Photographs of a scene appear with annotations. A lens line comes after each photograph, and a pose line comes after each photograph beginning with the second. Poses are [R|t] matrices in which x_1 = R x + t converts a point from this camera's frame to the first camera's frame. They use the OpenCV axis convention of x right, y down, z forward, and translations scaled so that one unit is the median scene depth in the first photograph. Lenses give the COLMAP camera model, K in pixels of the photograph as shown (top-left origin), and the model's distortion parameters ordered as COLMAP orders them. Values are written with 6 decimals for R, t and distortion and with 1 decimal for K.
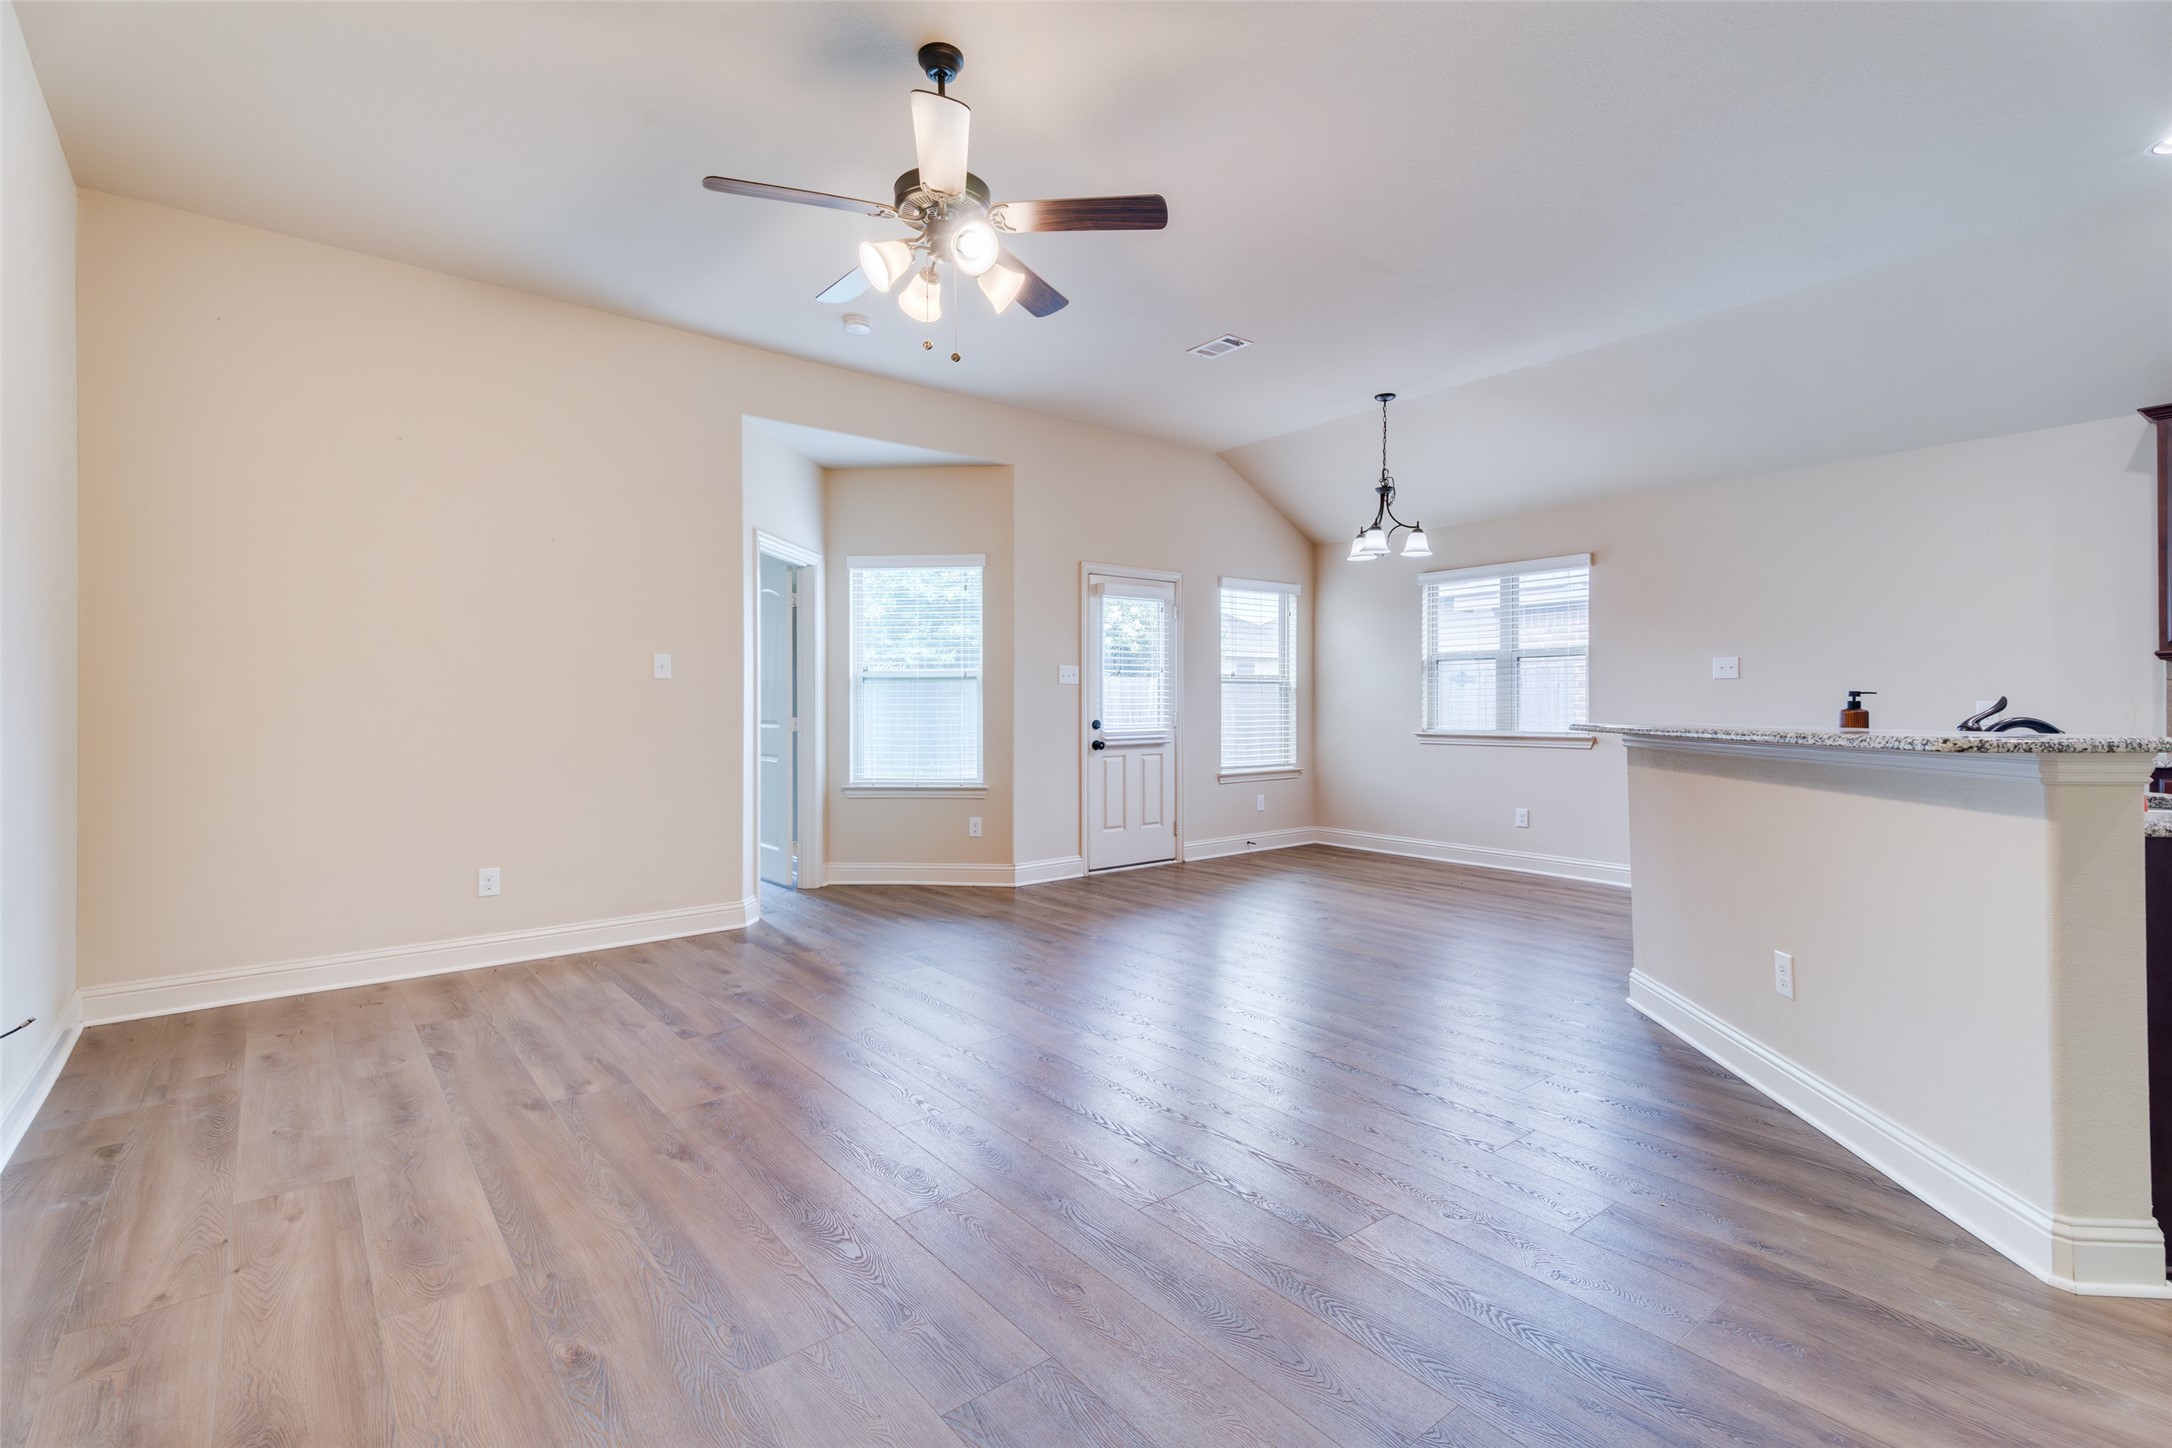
lens RADIAL K [[970.5, 0, 1084.8], [0, 970.5, 696.1], [0, 0, 1]] dist [0.054953, -0.000467]
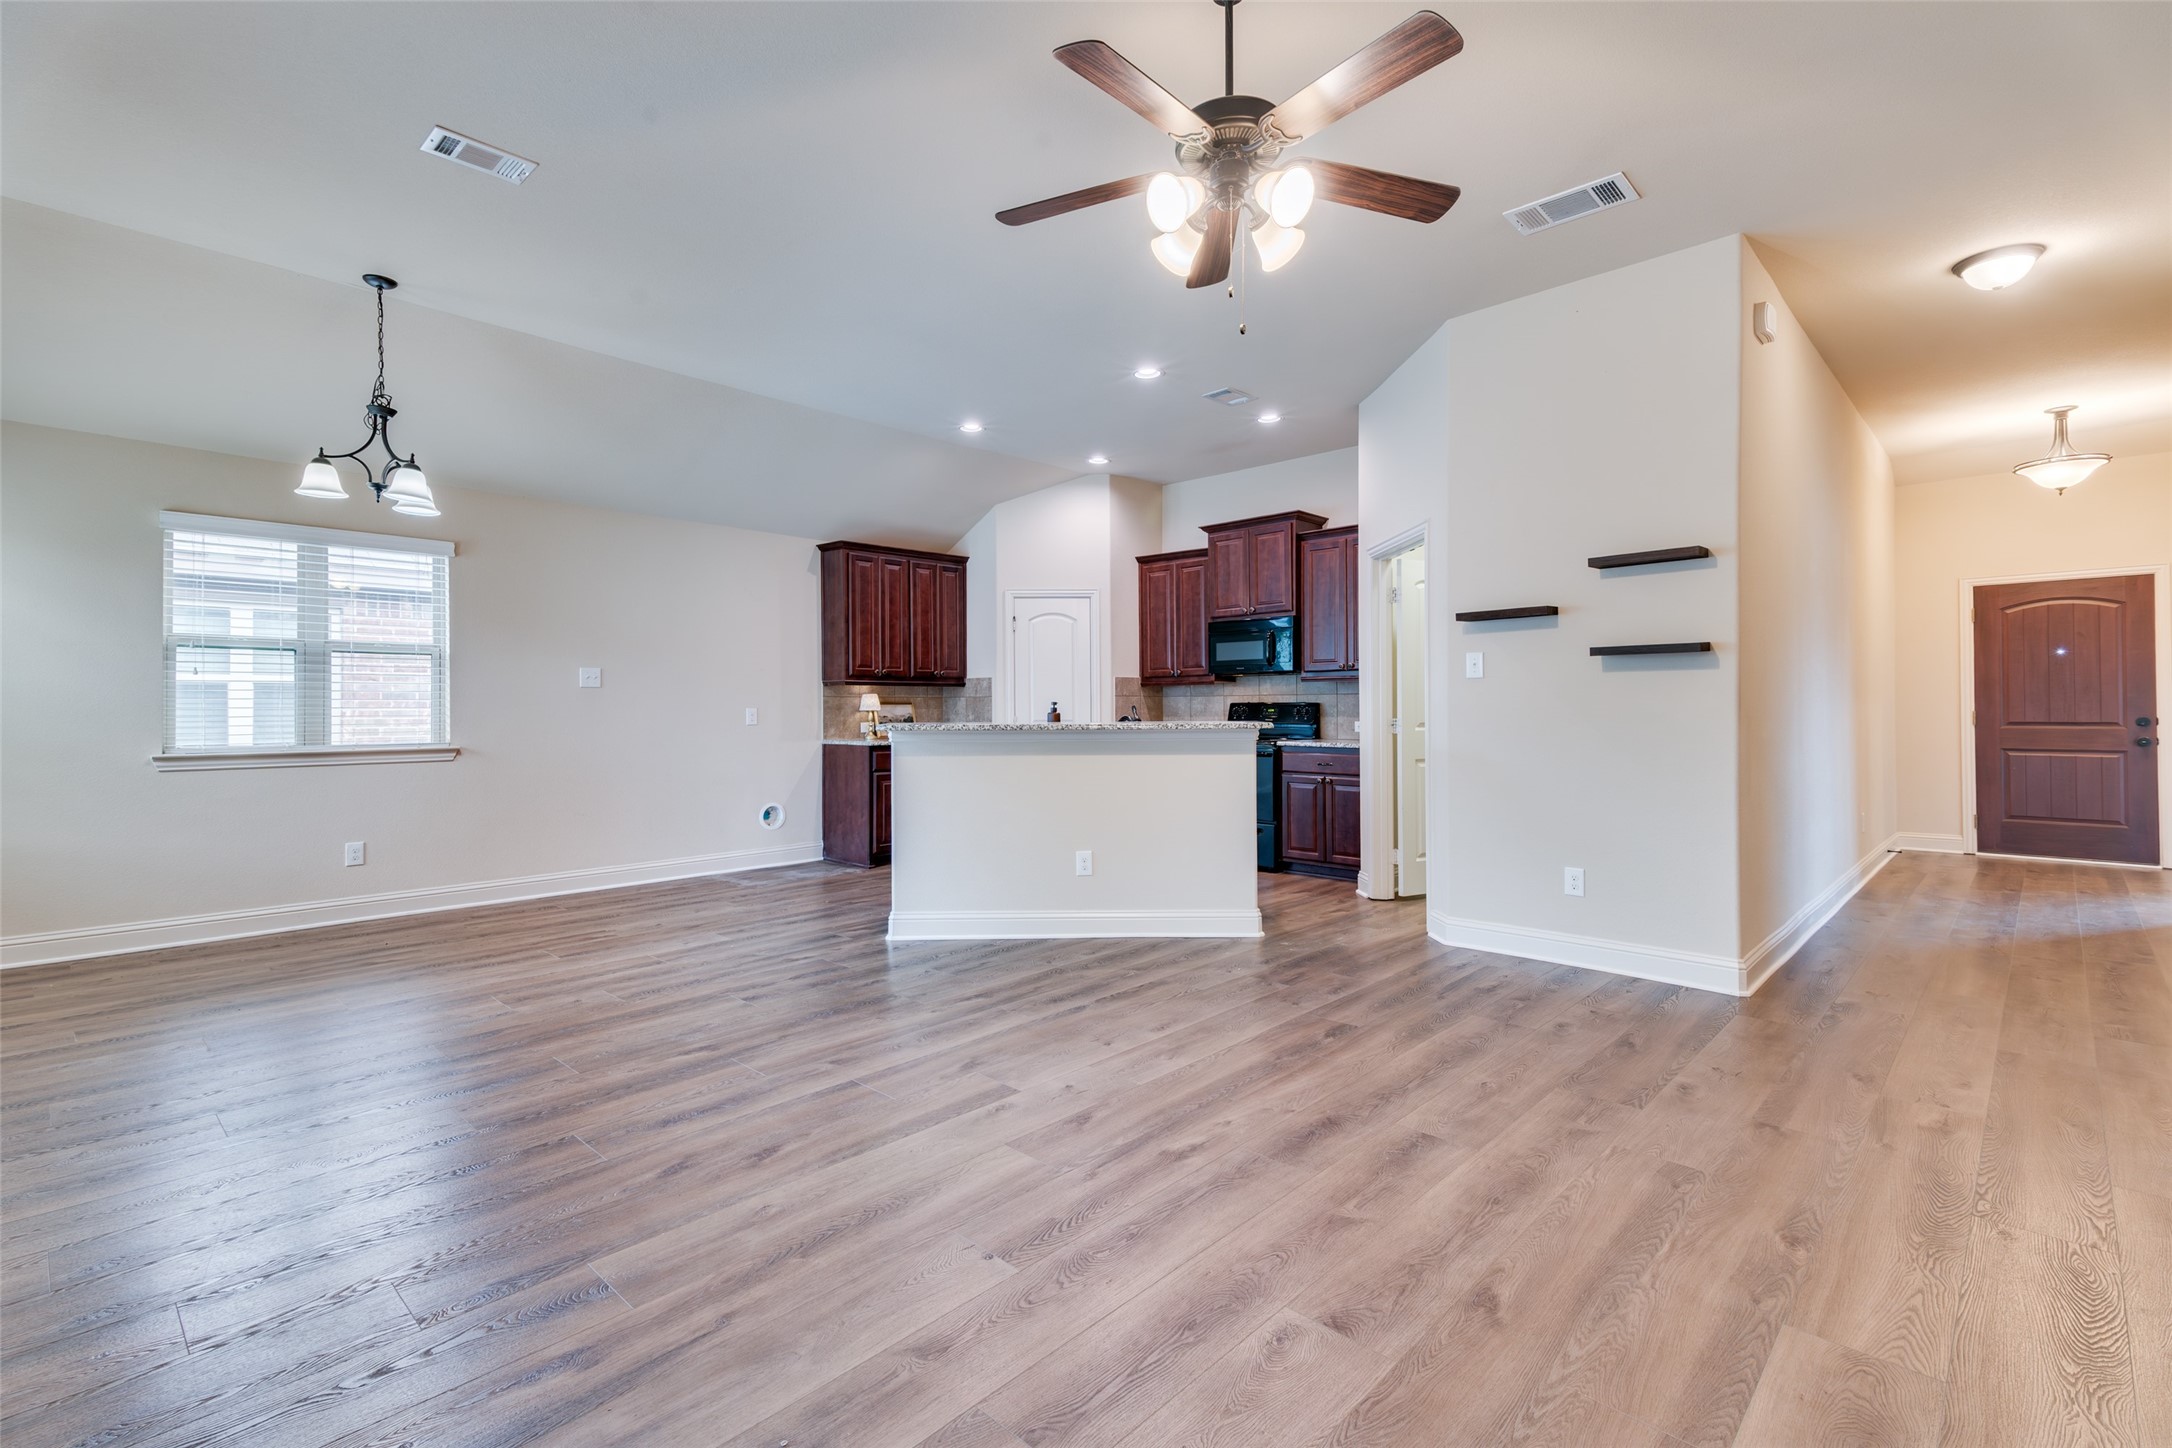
lens RADIAL K [[963.6, 0, 1066.8], [0, 963.6, 708.4], [0, 0, 1]] dist [0.032242, -0.000424]
pose [[-0.107469, 0.003830, 0.994201, -0.443809], [-0.006335, 0.999970, -0.004537, 0.006467], [-0.994188, -0.006786, -0.107442, 0.556548]]
